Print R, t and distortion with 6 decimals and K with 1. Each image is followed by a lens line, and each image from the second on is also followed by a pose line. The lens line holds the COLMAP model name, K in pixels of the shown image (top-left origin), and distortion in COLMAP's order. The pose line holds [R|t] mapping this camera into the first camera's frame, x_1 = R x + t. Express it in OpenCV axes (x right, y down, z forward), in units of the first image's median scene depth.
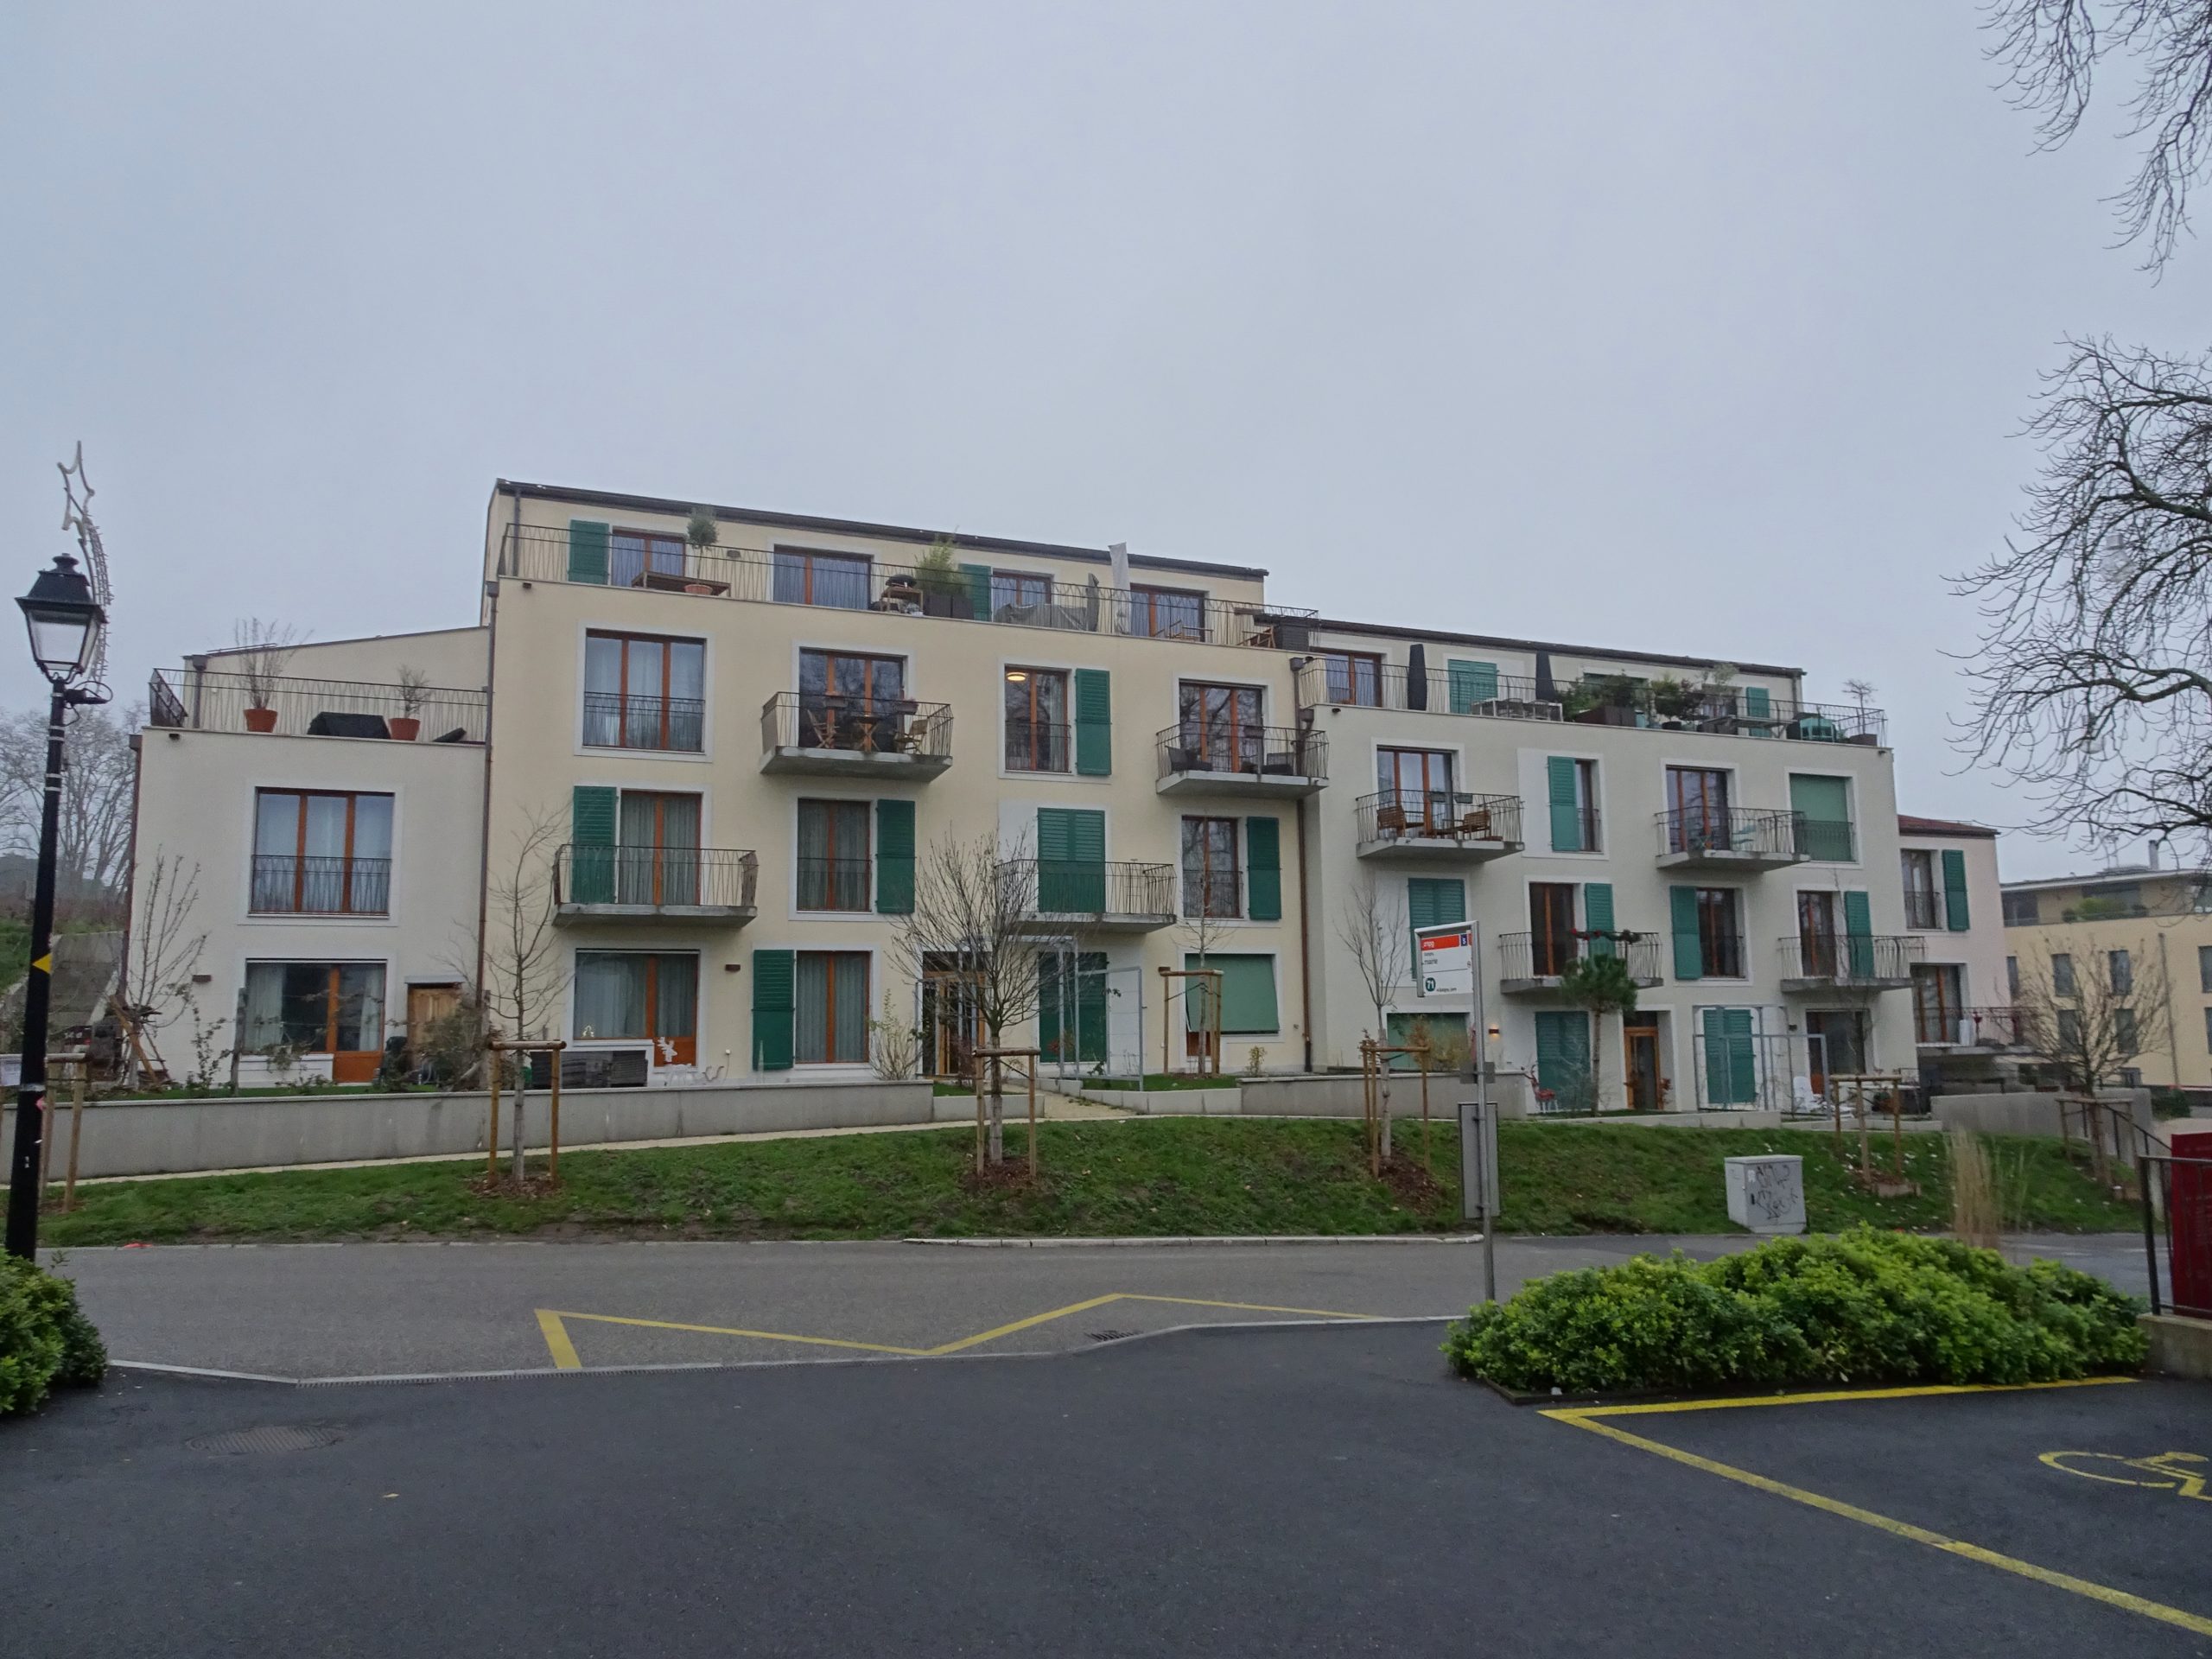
lens RADIAL K [[1598.9, 0, 1092.0], [0, 1598.9, 761.6], [0, 0, 1]] dist [0.010826, -0.005690]
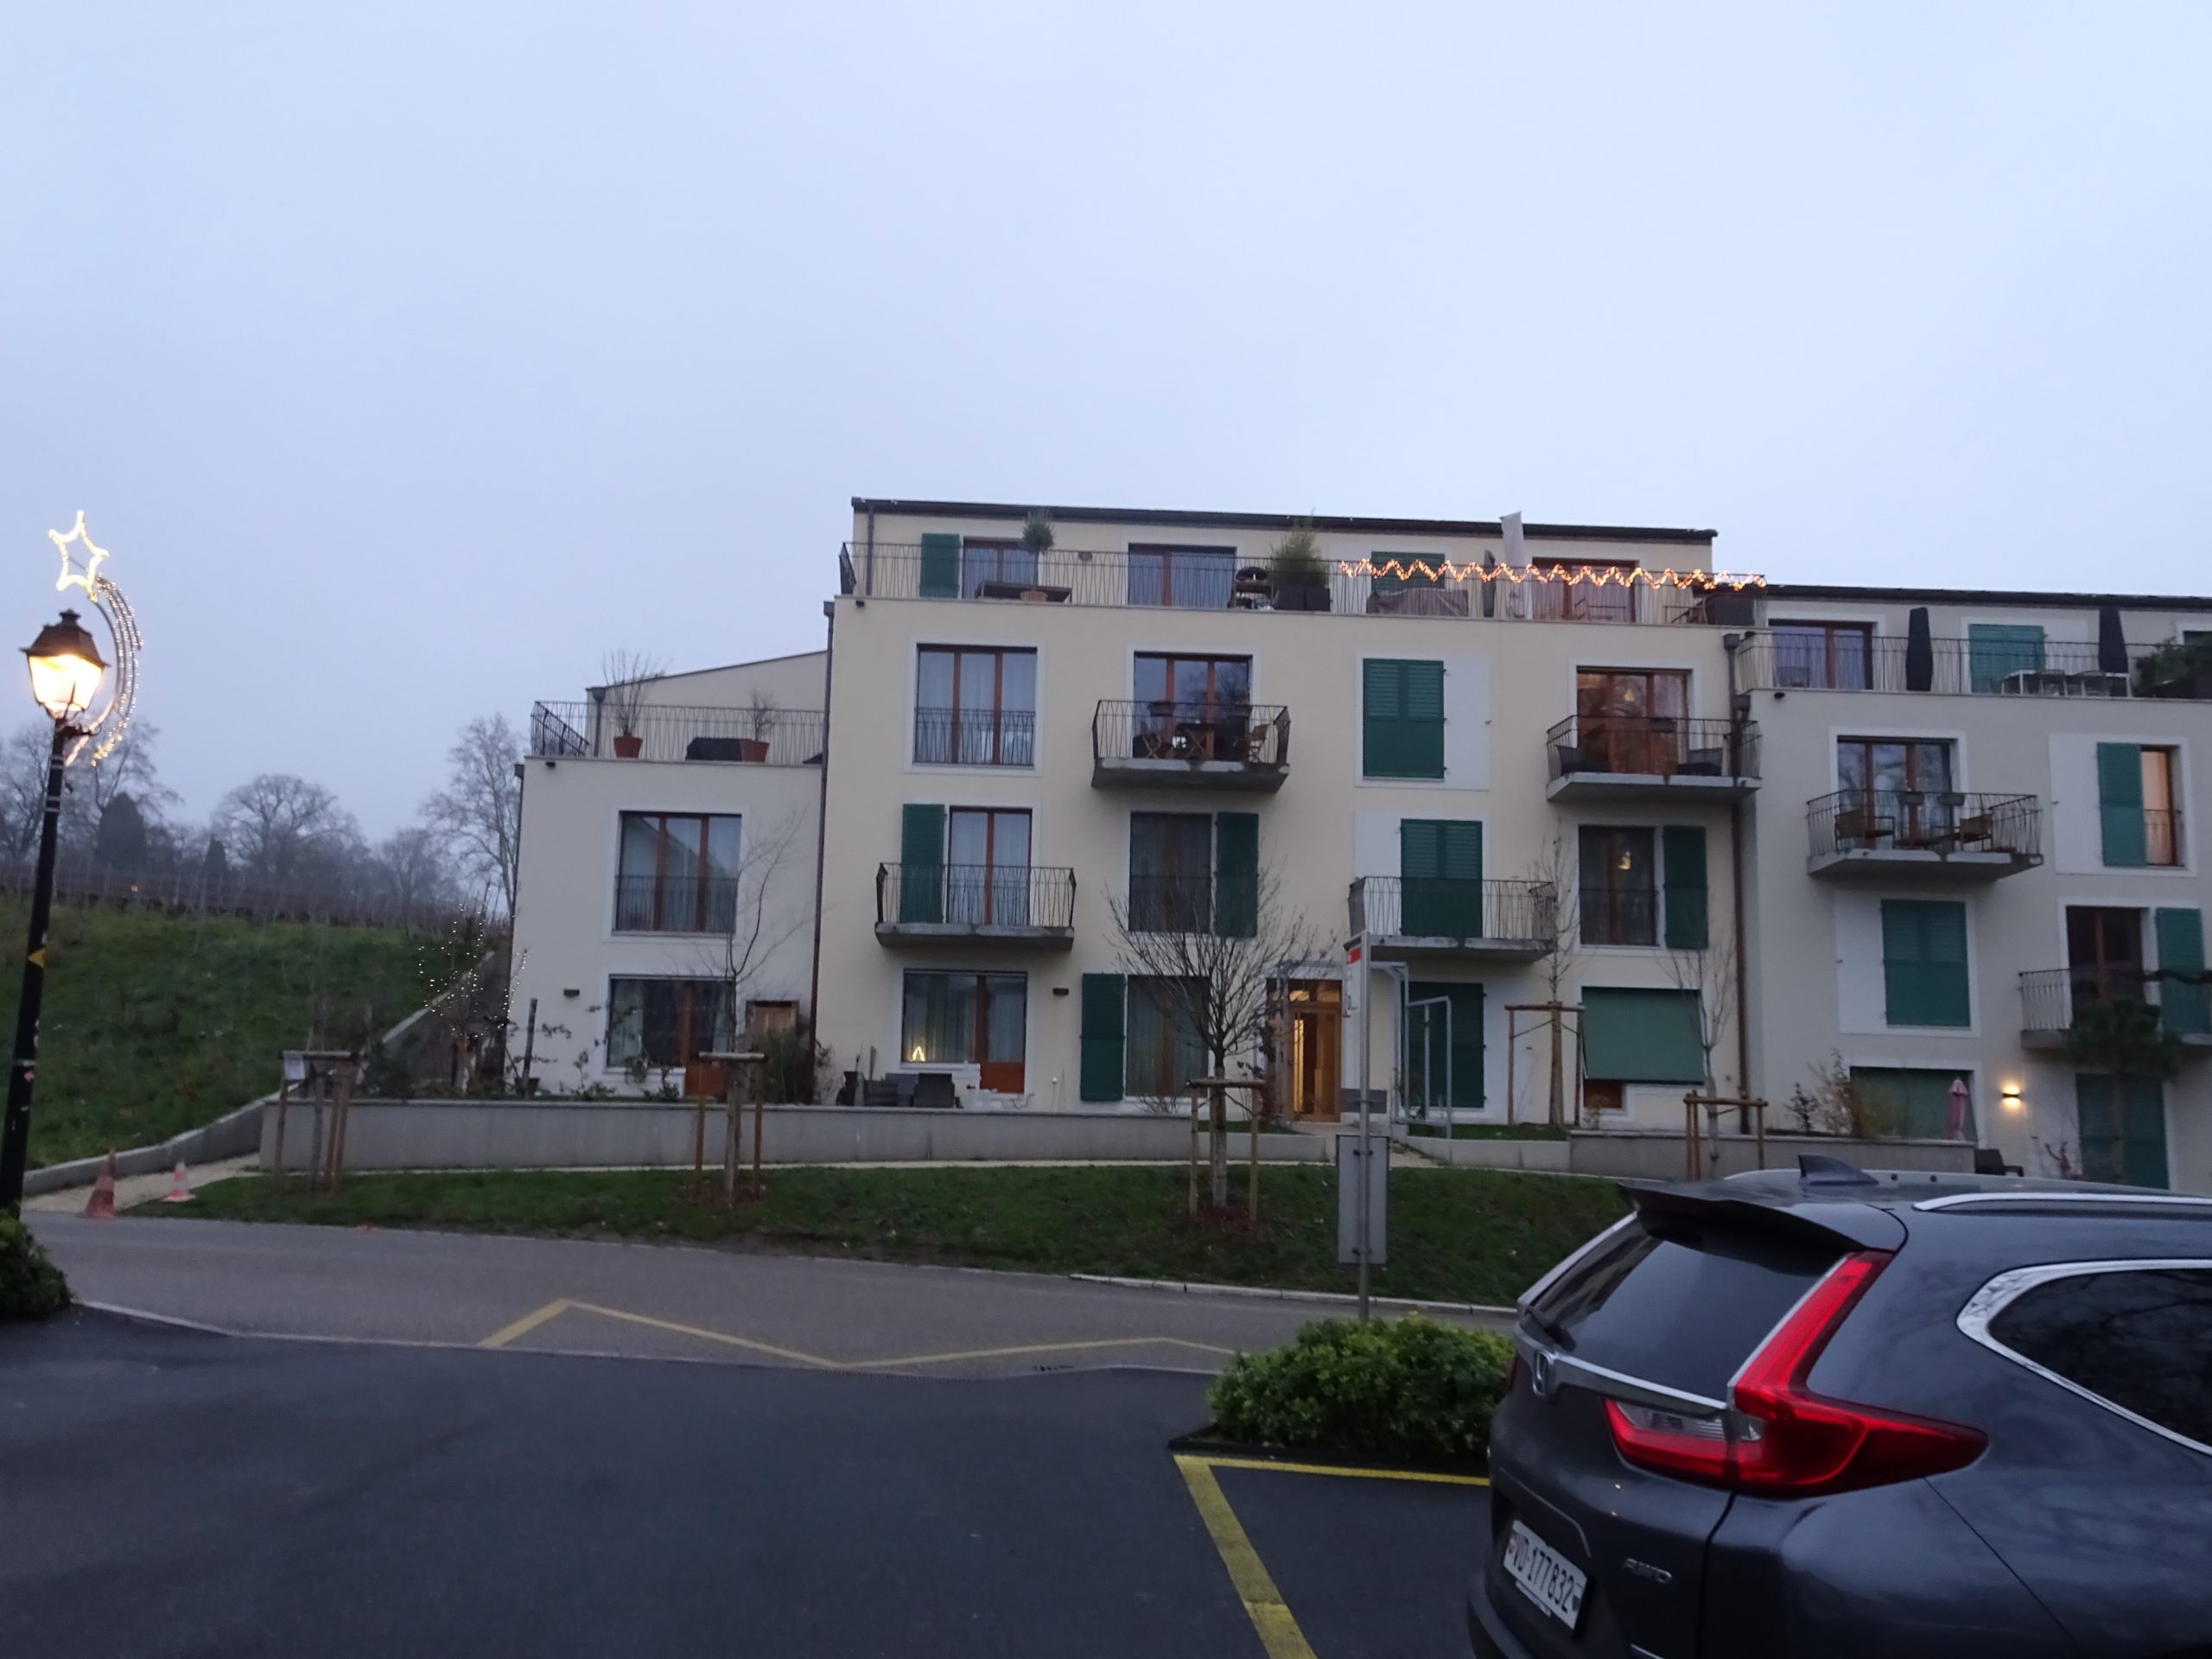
lens RADIAL K [[1793.8, 0, 1077.8], [0, 1793.8, 764.5], [0, 0, 1]] dist [0.057517, 0.010864]
pose [[0.936884, -0.026721, -0.348618, 0.152519], [0.024680, 0.999642, -0.010294, 0.004604], [0.348769, 0.001041, 0.937208, 0.001528]]
